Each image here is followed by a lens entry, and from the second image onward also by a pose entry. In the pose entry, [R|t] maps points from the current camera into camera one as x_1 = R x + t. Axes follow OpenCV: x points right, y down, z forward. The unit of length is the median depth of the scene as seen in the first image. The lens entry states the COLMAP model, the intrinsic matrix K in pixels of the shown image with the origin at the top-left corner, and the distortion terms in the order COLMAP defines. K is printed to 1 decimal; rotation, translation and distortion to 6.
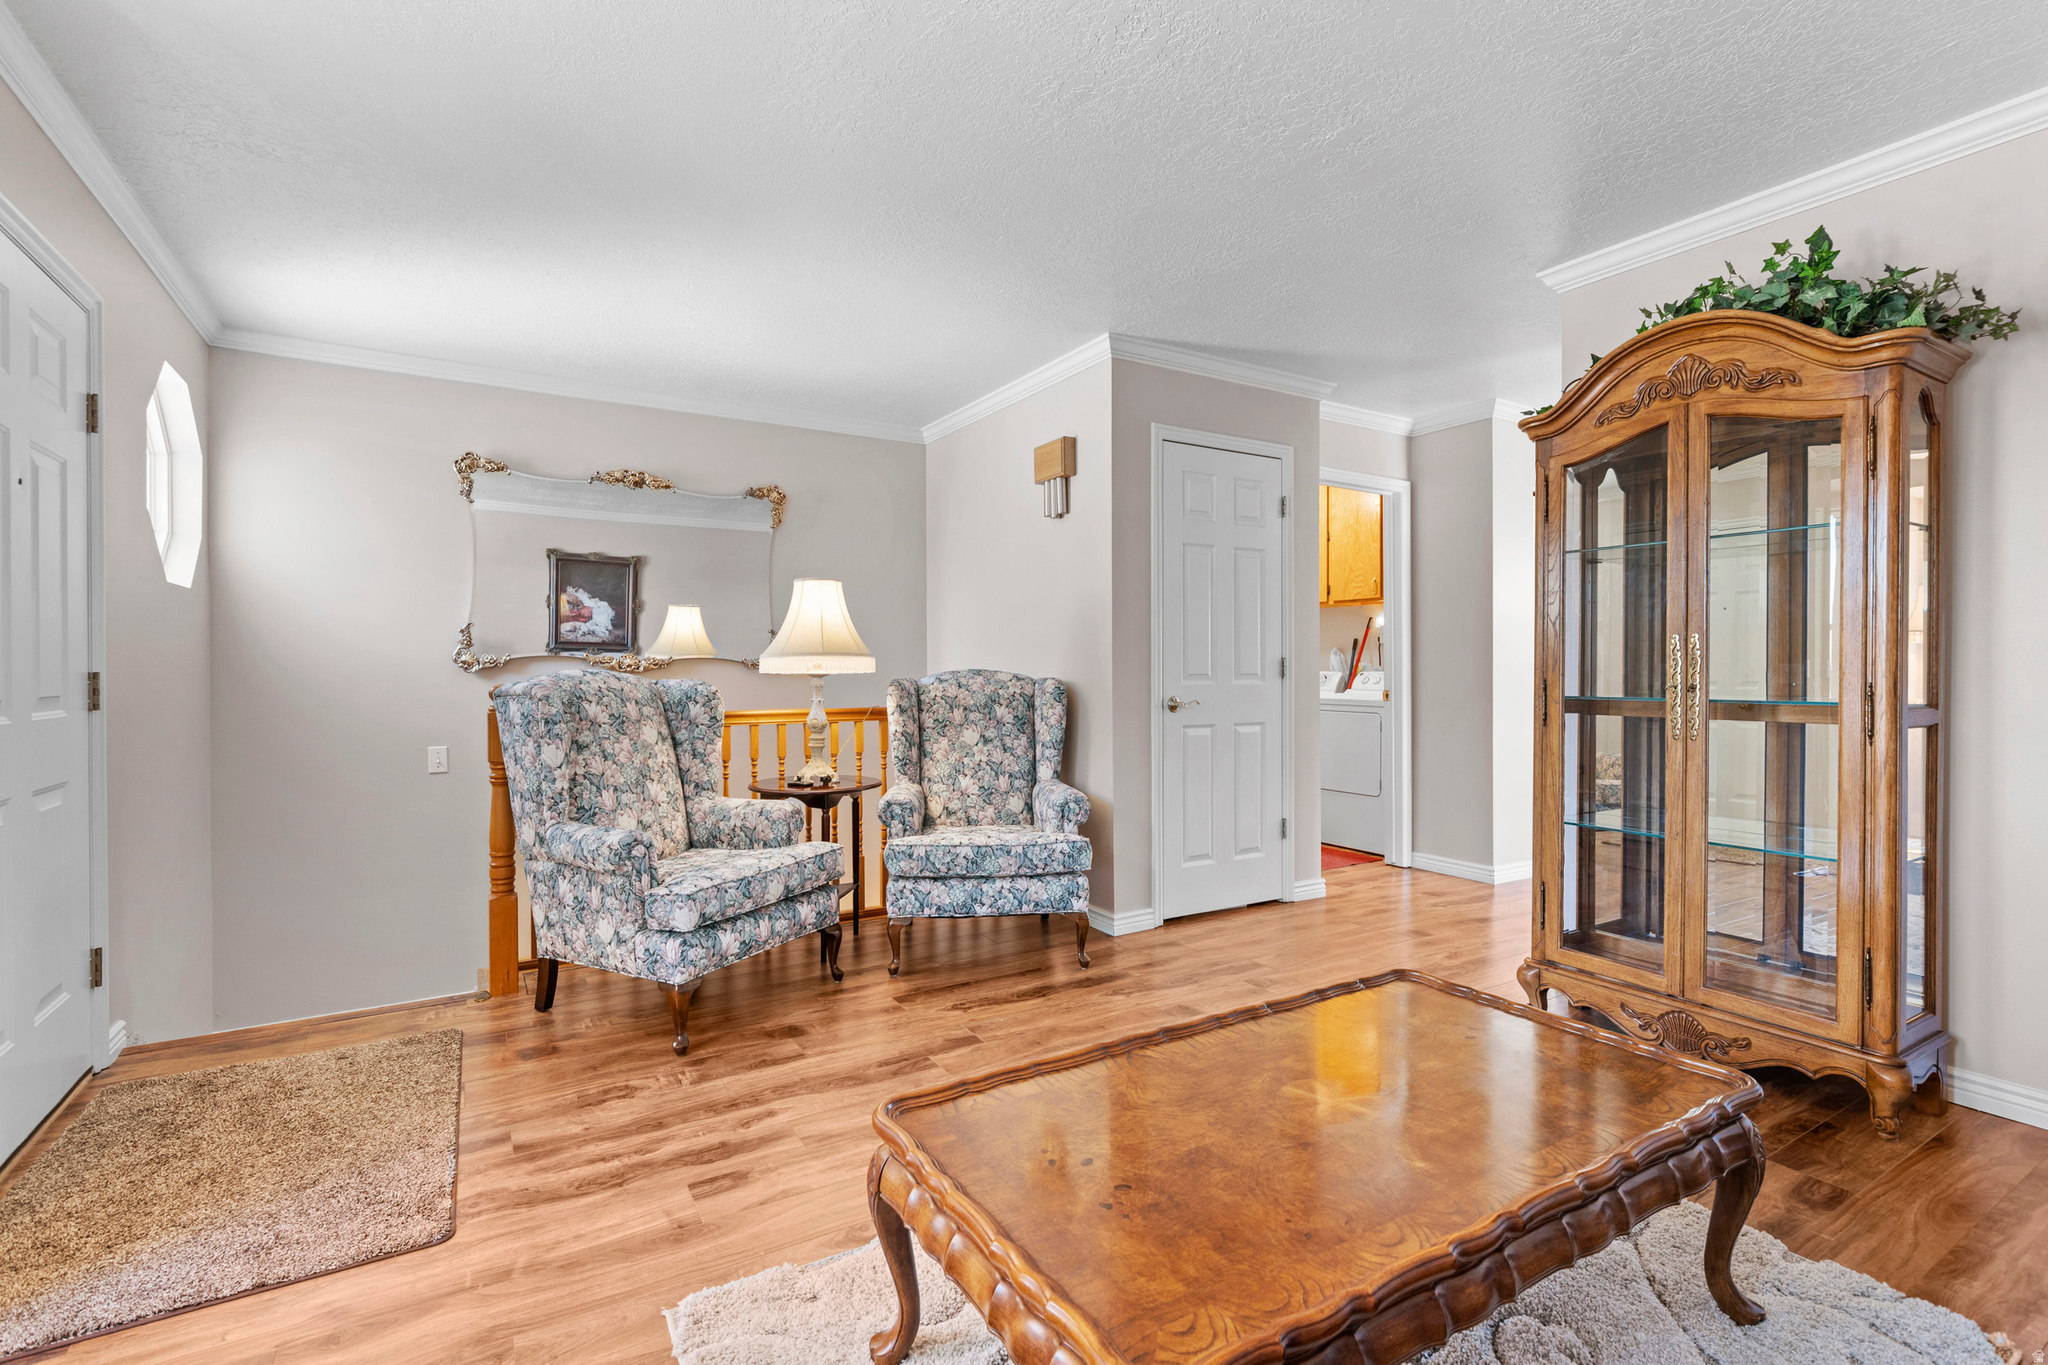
lens RADIAL K [[918.9, 0, 1020.4], [0, 918.9, 675.9], [0, 0, 1]] dist [-0.000344, -0.000462]
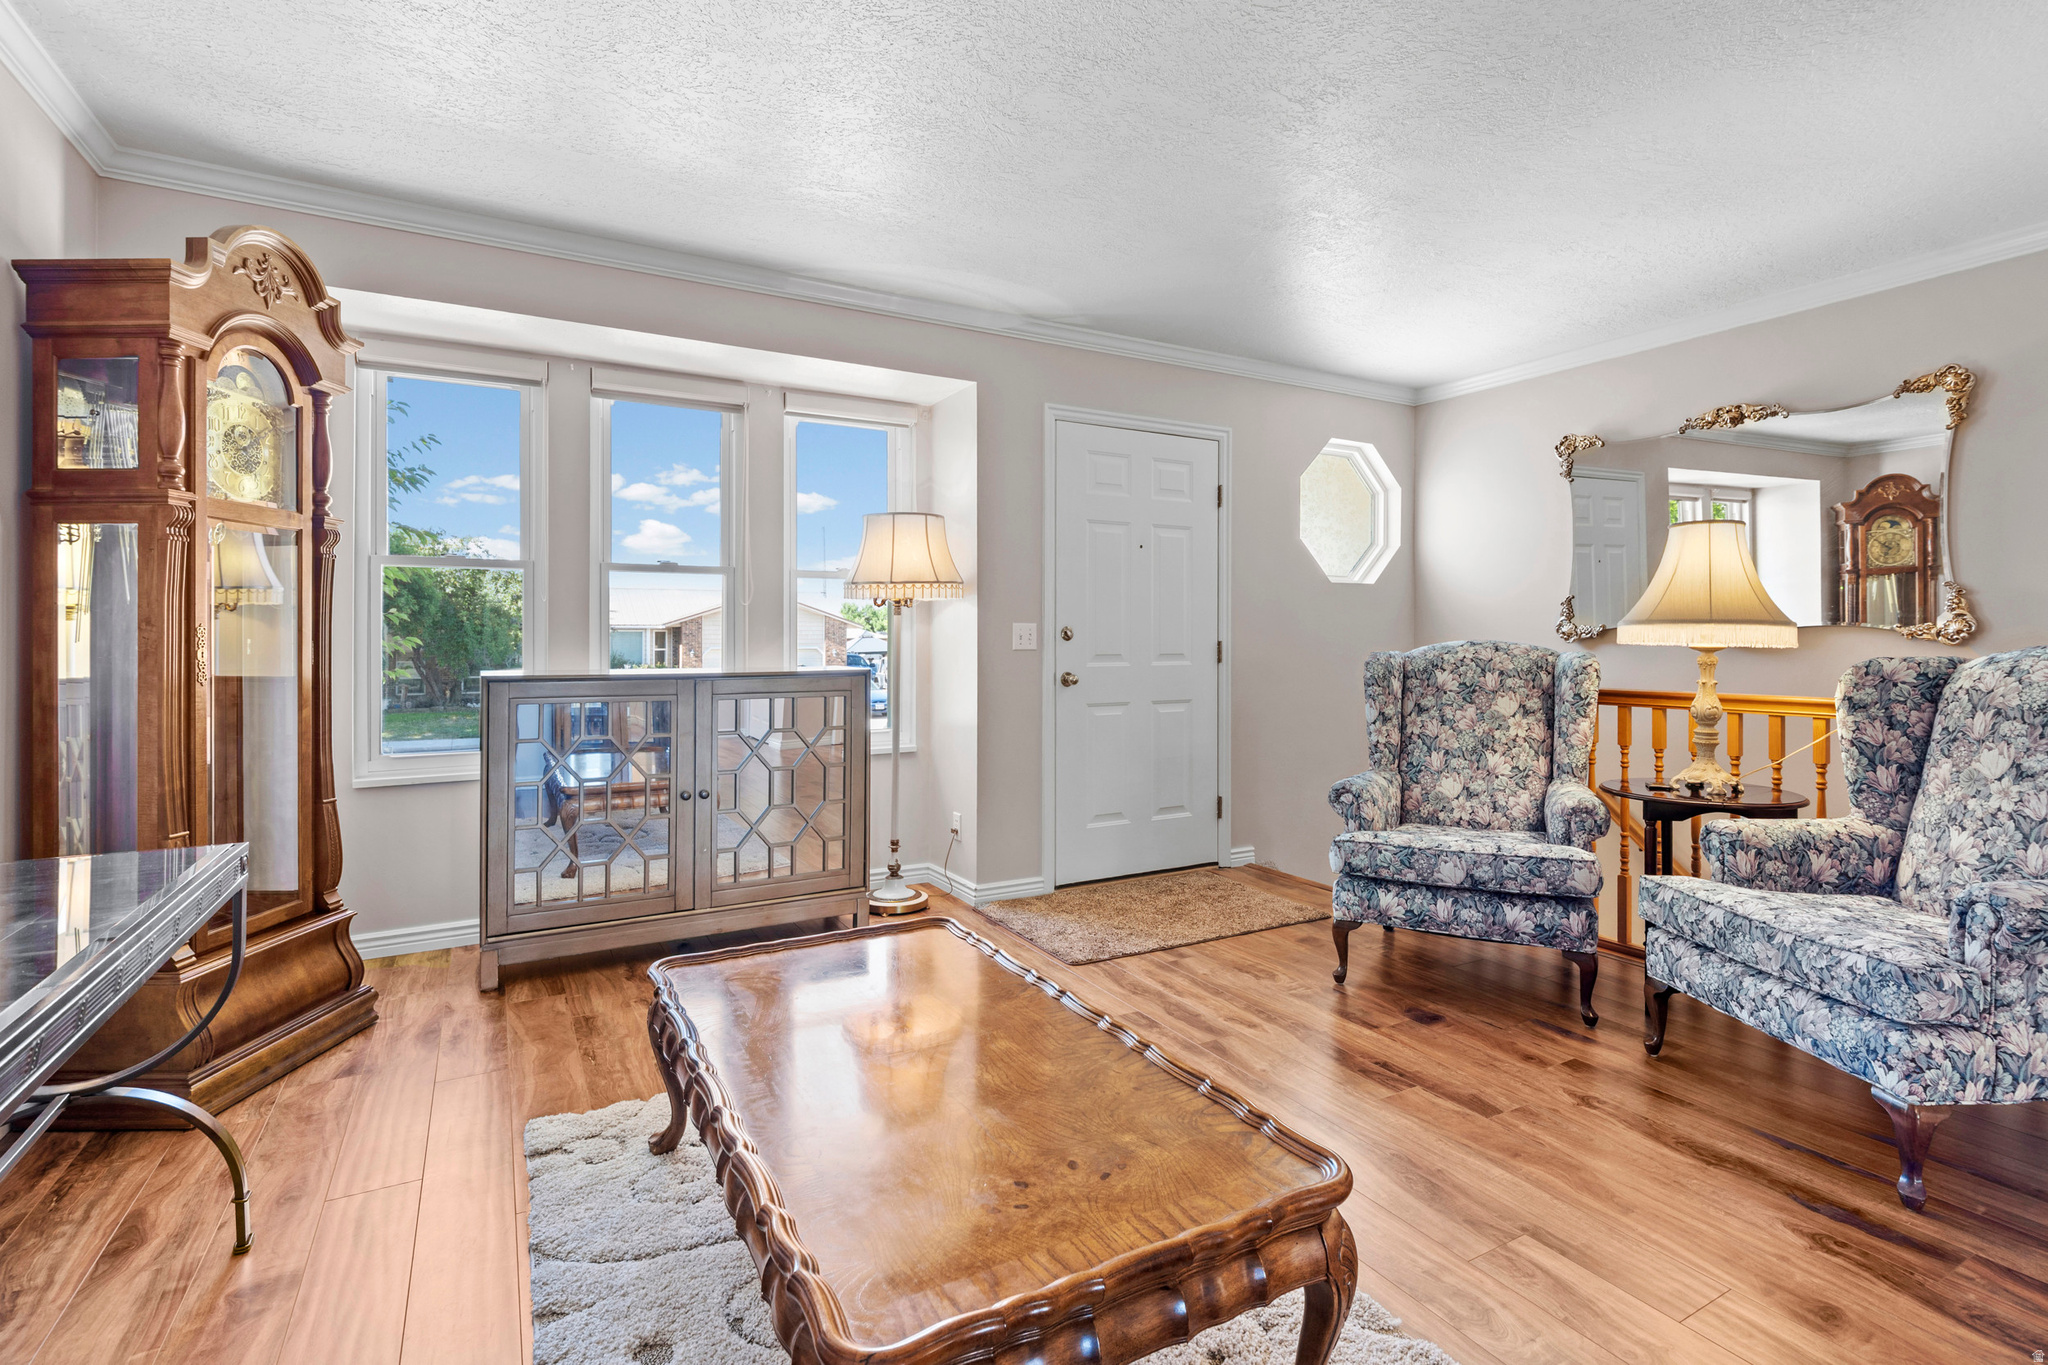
lens RADIAL K [[943.6, 0, 1022.9], [0, 943.6, 635.5], [0, 0, 1]] dist [0.000402, 0.000000]
pose [[-0.025229, -0.000736, -0.999681, 0.647216], [-0.007280, 0.999973, -0.000552, -0.008451], [0.999655, 0.007264, -0.025234, 0.517247]]
